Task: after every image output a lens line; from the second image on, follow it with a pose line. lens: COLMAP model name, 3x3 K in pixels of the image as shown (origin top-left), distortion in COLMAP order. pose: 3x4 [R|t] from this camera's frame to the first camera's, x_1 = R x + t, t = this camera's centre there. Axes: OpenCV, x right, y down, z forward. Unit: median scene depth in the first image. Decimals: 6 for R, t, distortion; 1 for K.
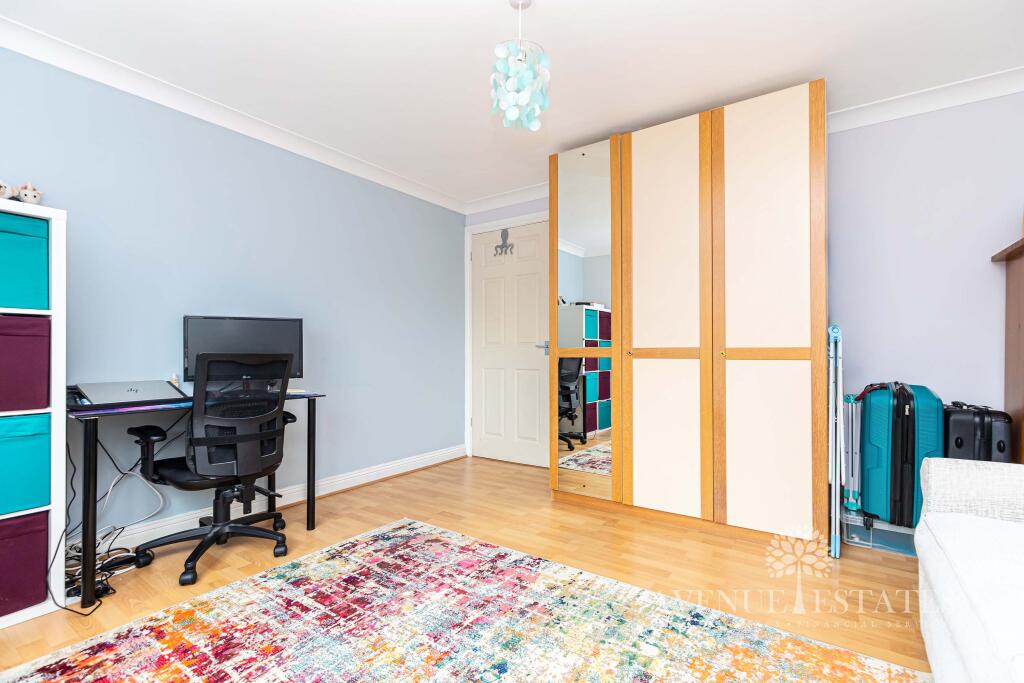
lens RADIAL K [[468.7, 0, 513.4], [0, 468.7, 346.9], [0, 0, 1]] dist [0.011389, -0.001247]
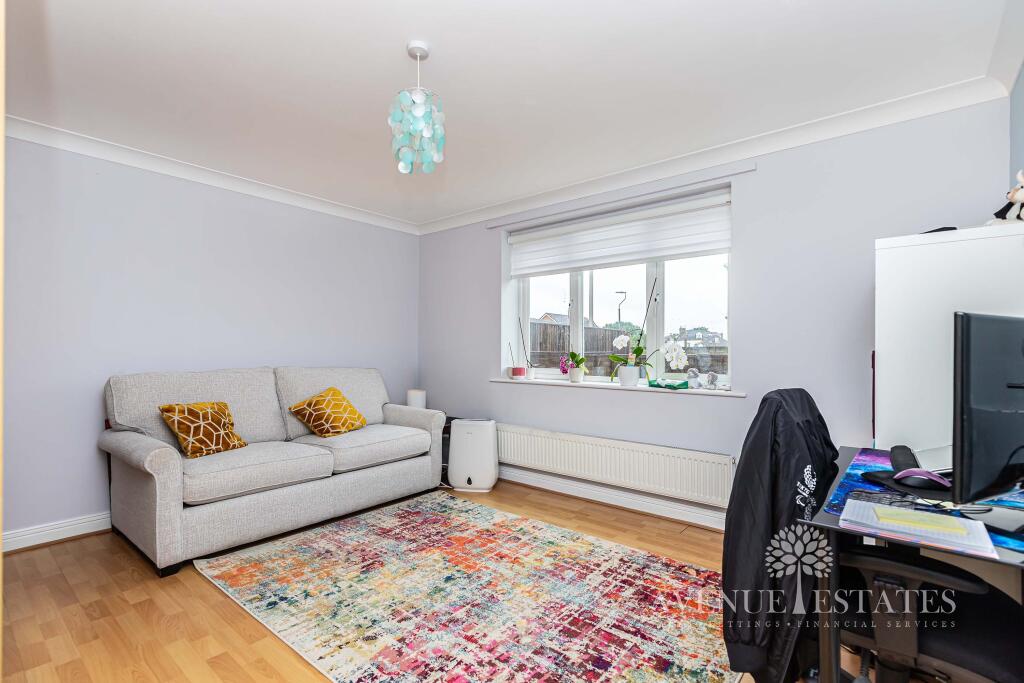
lens RADIAL K [[468.7, 0, 513.8], [0, 468.7, 348.2], [0, 0, 1]] dist [0.011389, -0.001247]
pose [[-0.997624, -0.002035, 0.068866, -0.270612], [-0.002768, 0.999941, -0.010545, -0.050822], [-0.068840, -0.010711, -0.997570, 1.997337]]
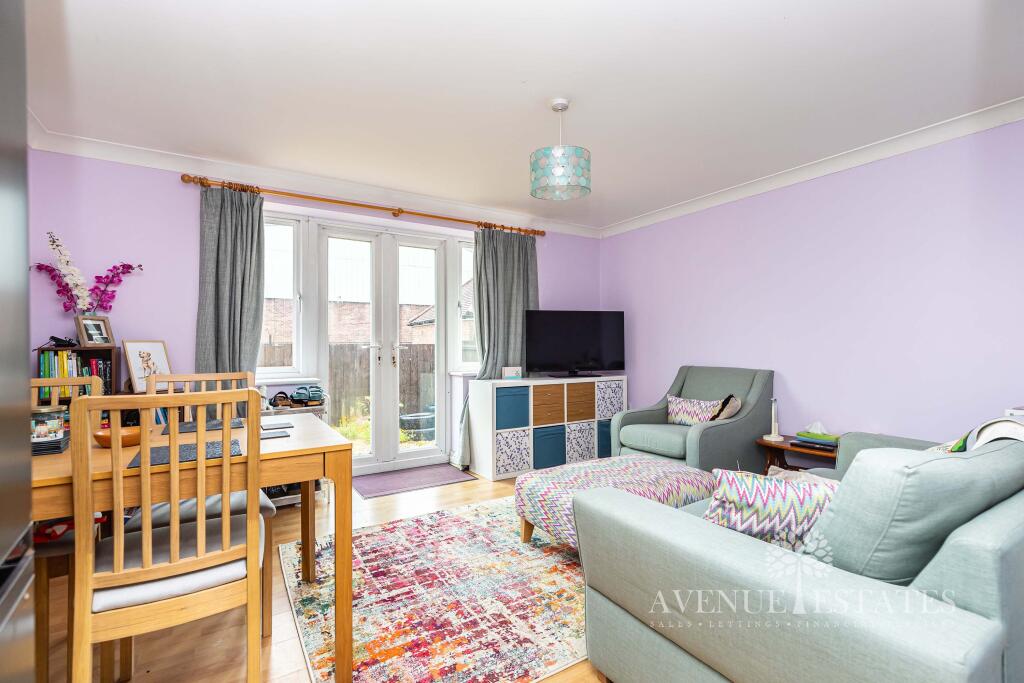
lens RADIAL K [[468.7, 0, 515.3], [0, 468.7, 344.4], [0, 0, 1]] dist [0.011389, -0.001247]
pose [[0.381224, 0.004339, 0.924472, -1.365705], [-0.002334, 0.999990, -0.003731, -0.050733], [-0.924480, -0.000735, 0.381230, 0.301898]]
